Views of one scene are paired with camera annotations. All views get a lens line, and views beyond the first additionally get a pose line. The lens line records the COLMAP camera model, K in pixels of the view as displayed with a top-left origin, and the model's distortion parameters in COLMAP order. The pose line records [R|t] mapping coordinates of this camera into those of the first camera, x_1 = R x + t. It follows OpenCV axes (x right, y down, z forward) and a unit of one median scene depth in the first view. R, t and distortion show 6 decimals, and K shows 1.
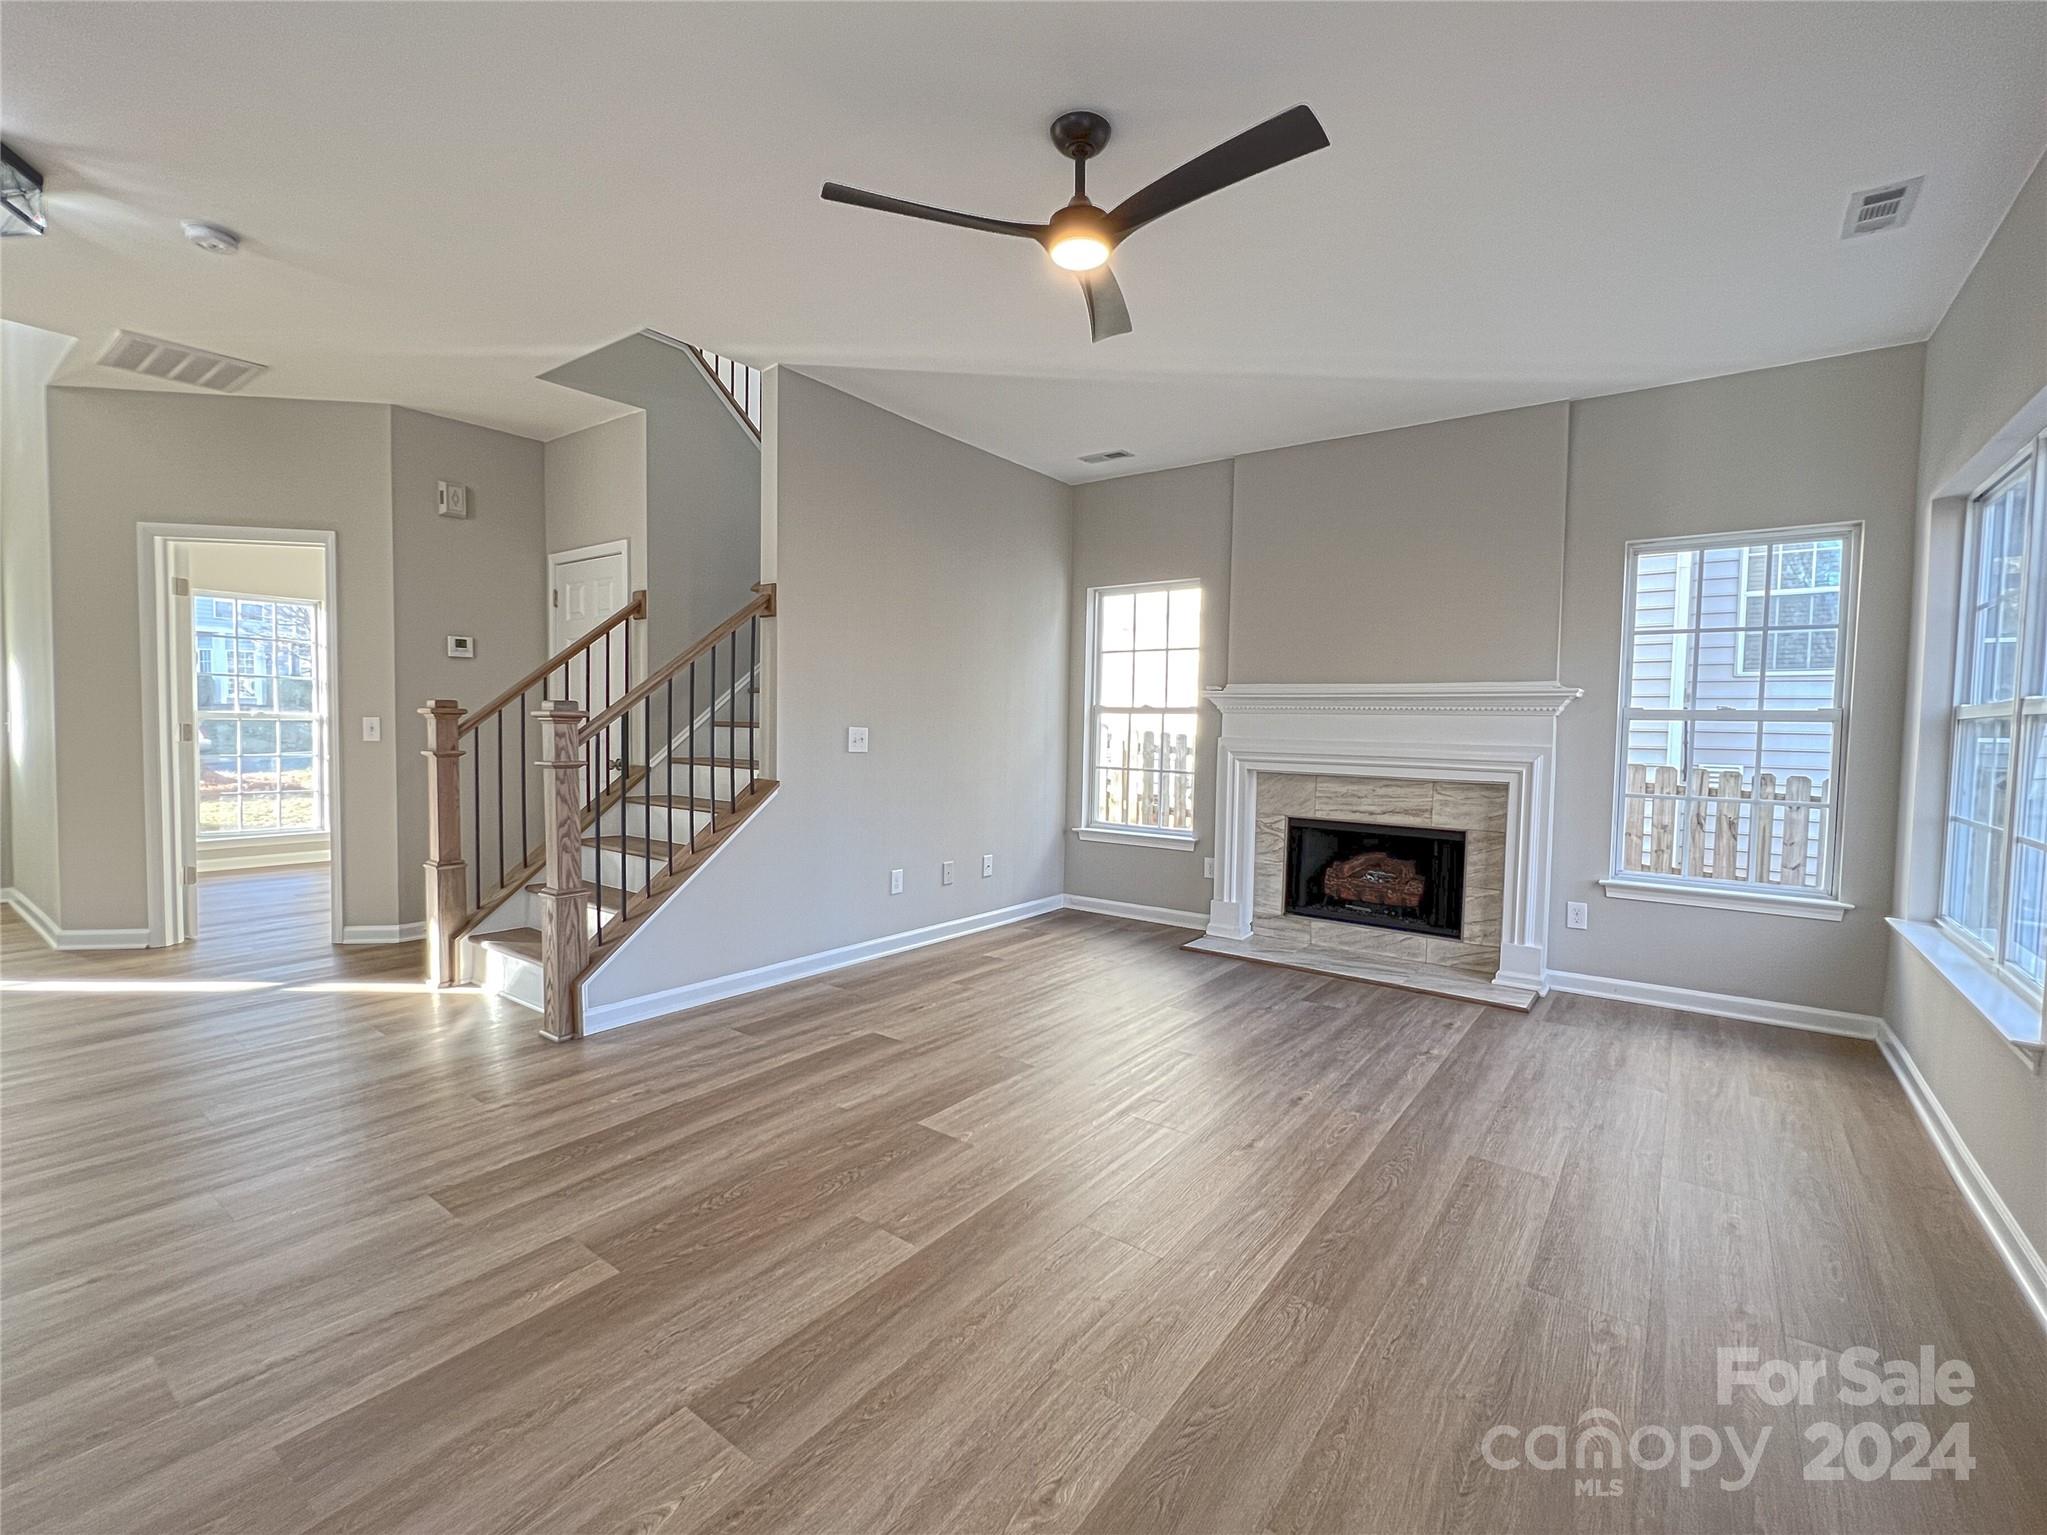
lens RADIAL K [[906.1, 0, 1024.0], [0, 906.1, 767.6], [0, 0, 1]] dist [-0.000946, -0.000065]
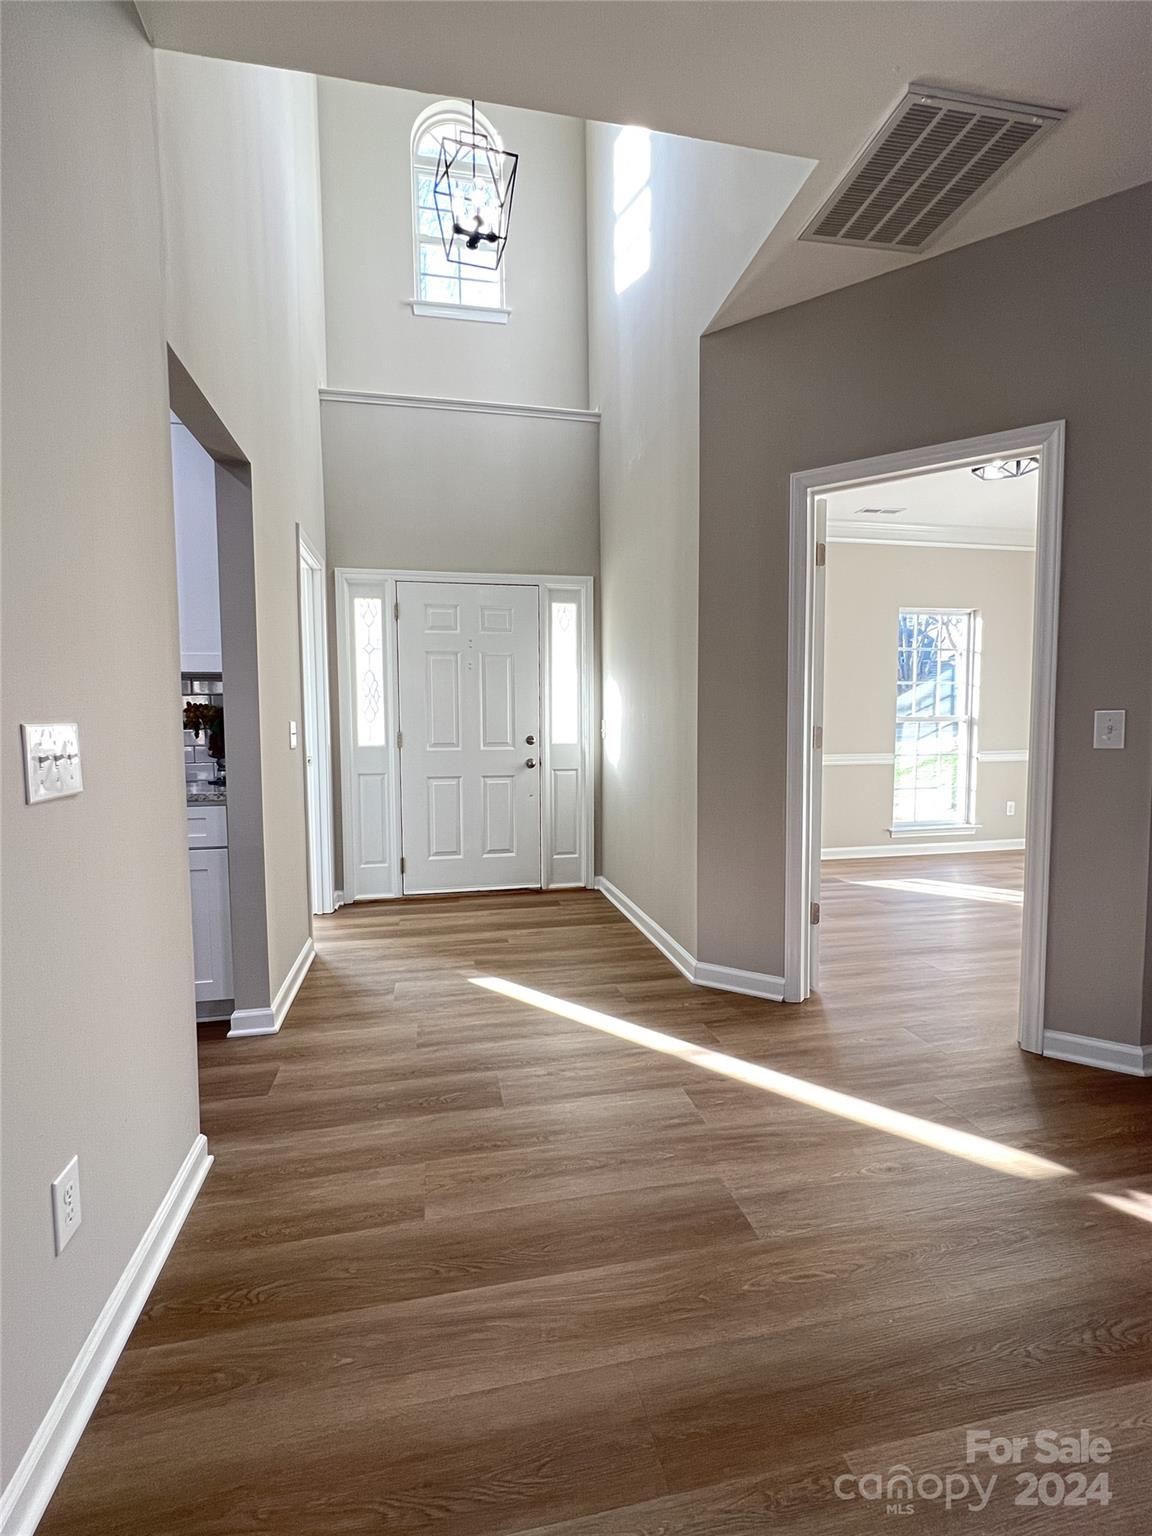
lens RADIAL K [[700.7, 0, 572.2], [0, 700.7, 770.6], [0, 0, 1]] dist [-0.005830, -0.000297]
pose [[0.740887, 0.022727, -0.671245, -0.707880], [-0.009771, 0.999686, 0.023063, -0.022925], [0.671559, -0.010529, 0.740877, 0.415781]]
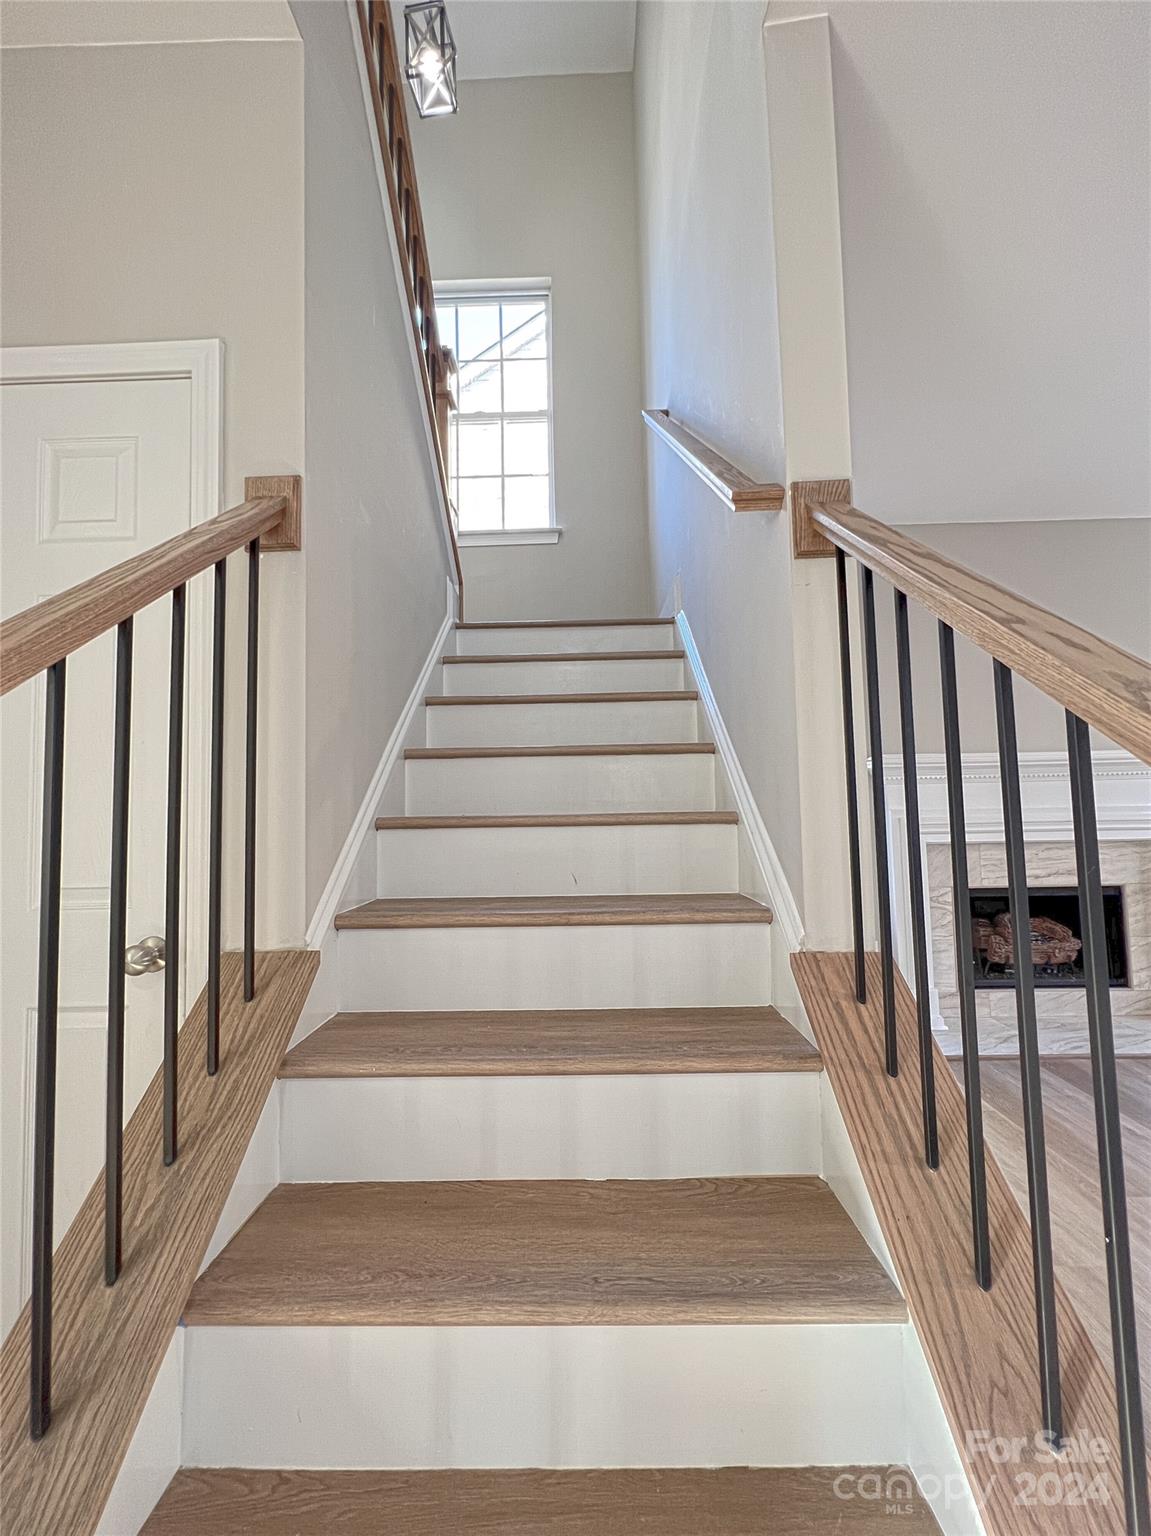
lens RADIAL K [[620.5, 0, 568.7], [0, 620.5, 772.5], [0, 0, 1]] dist [-0.002322, -0.000185]
pose [[0.819098, -0.004300, 0.573637, -0.499276], [0.065971, 0.994043, -0.086749, -0.045563], [-0.569847, 0.108900, 0.814503, 0.775863]]
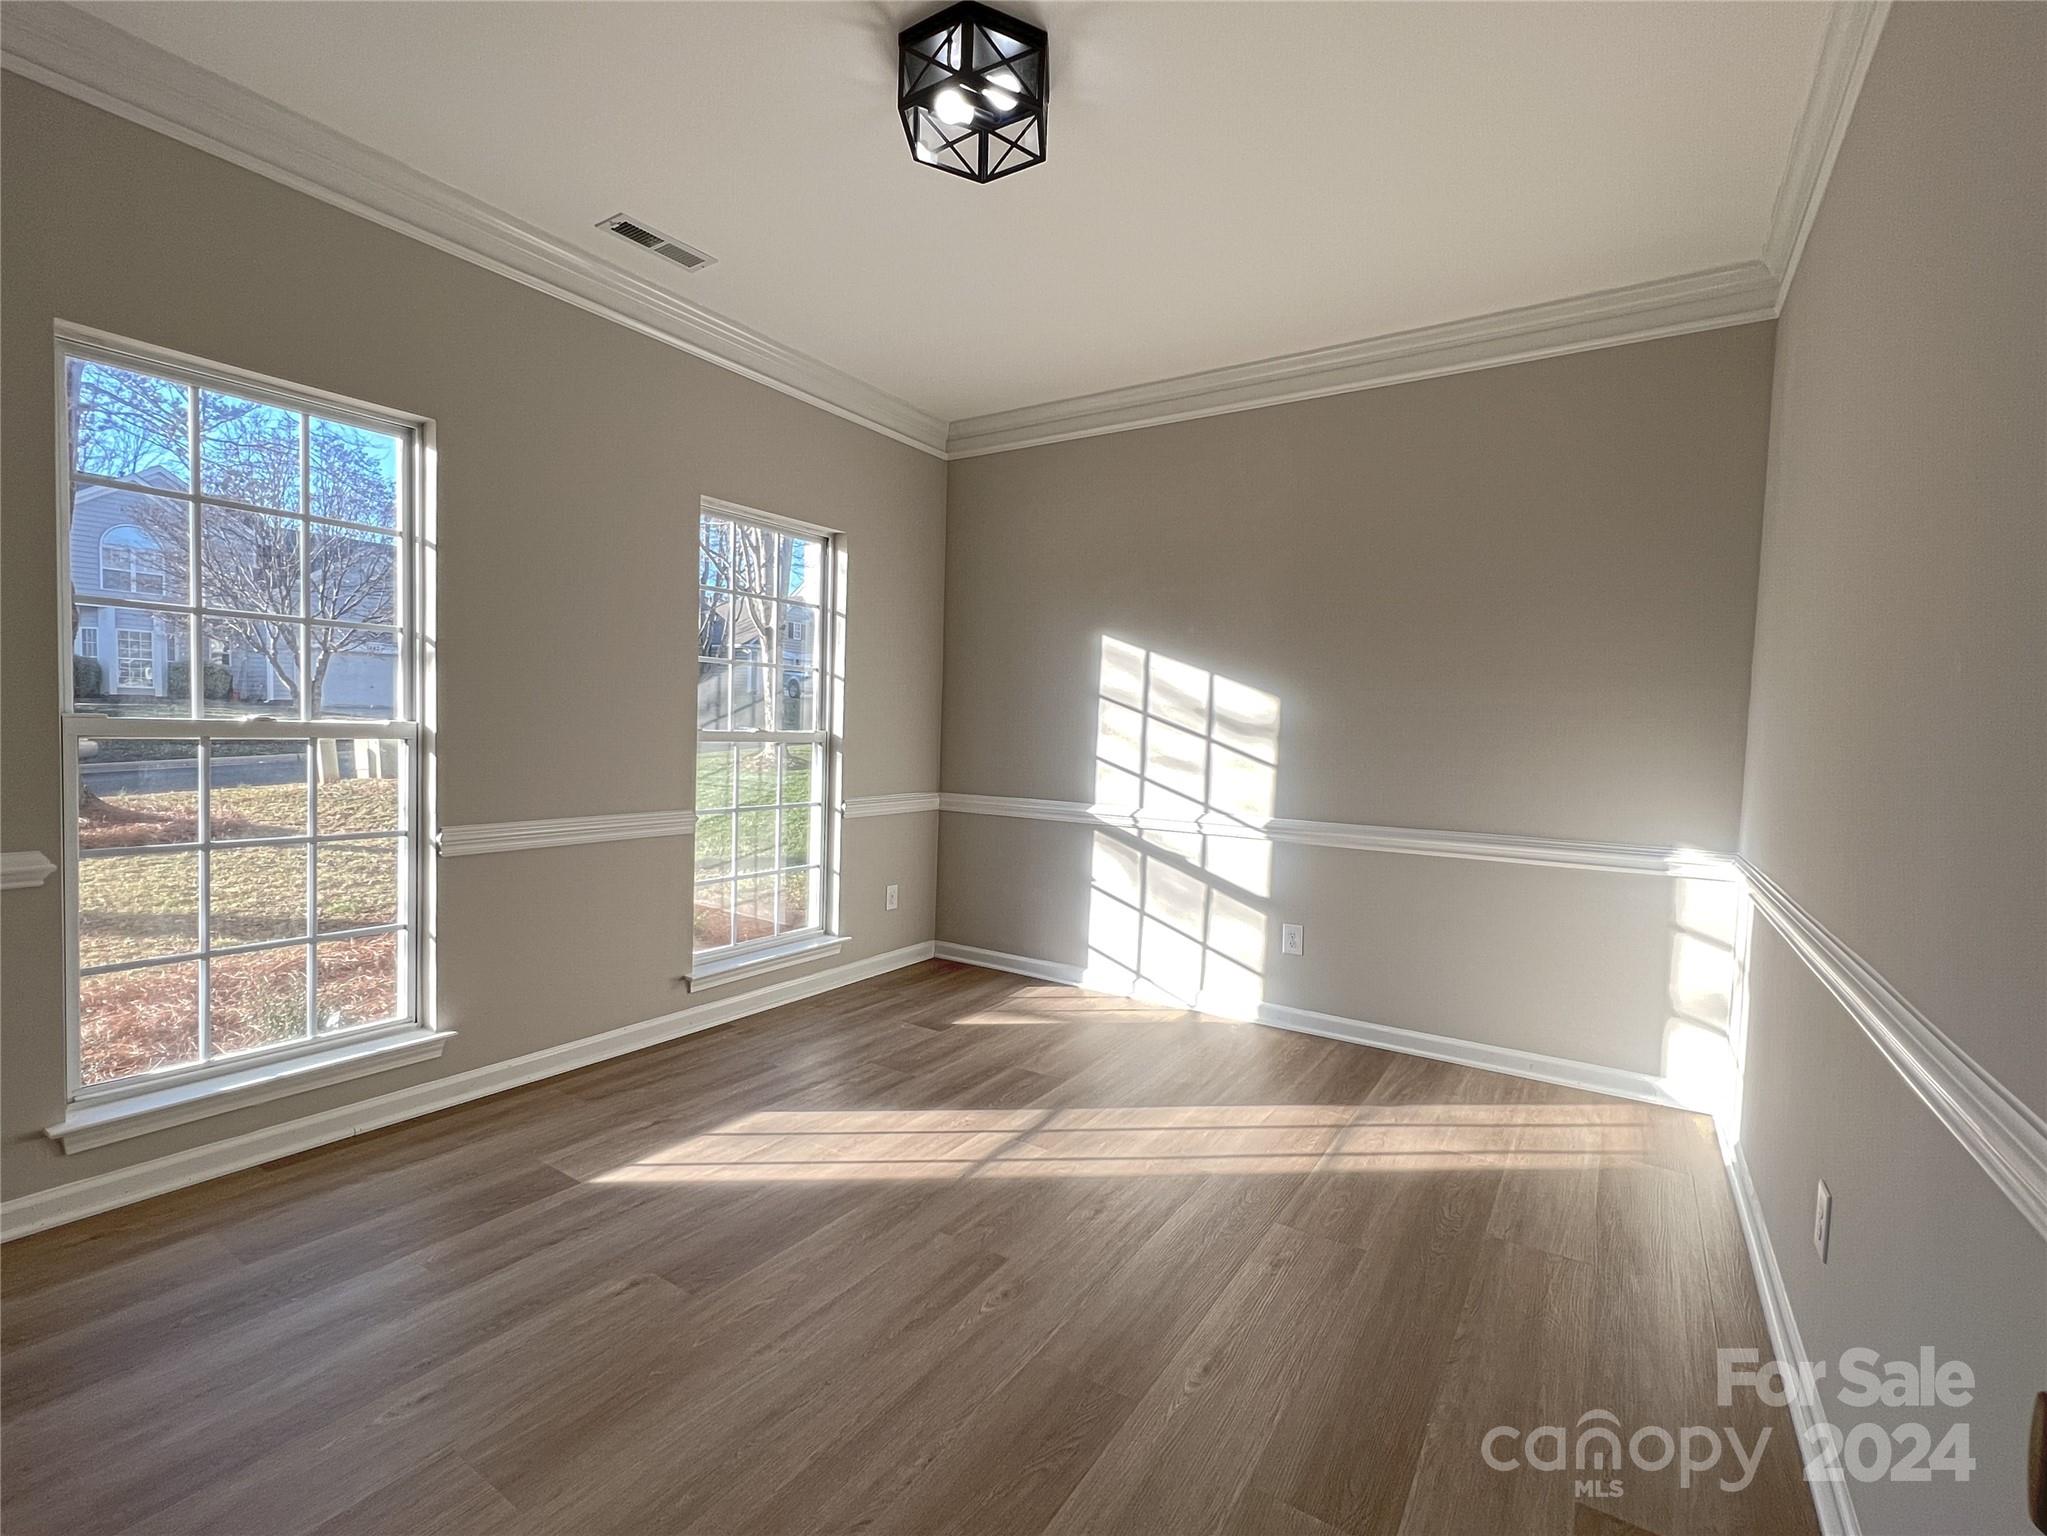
lens RADIAL K [[906.1, 0, 1015.0], [0, 906.1, 770.2], [0, 0, 1]] dist [-0.000946, -0.000065]
pose [[0.998529, 0.006027, 0.053893, -0.910967], [-0.006142, 0.999979, 0.001965, -0.069969], [-0.053880, -0.002293, 0.998545, 1.009423]]
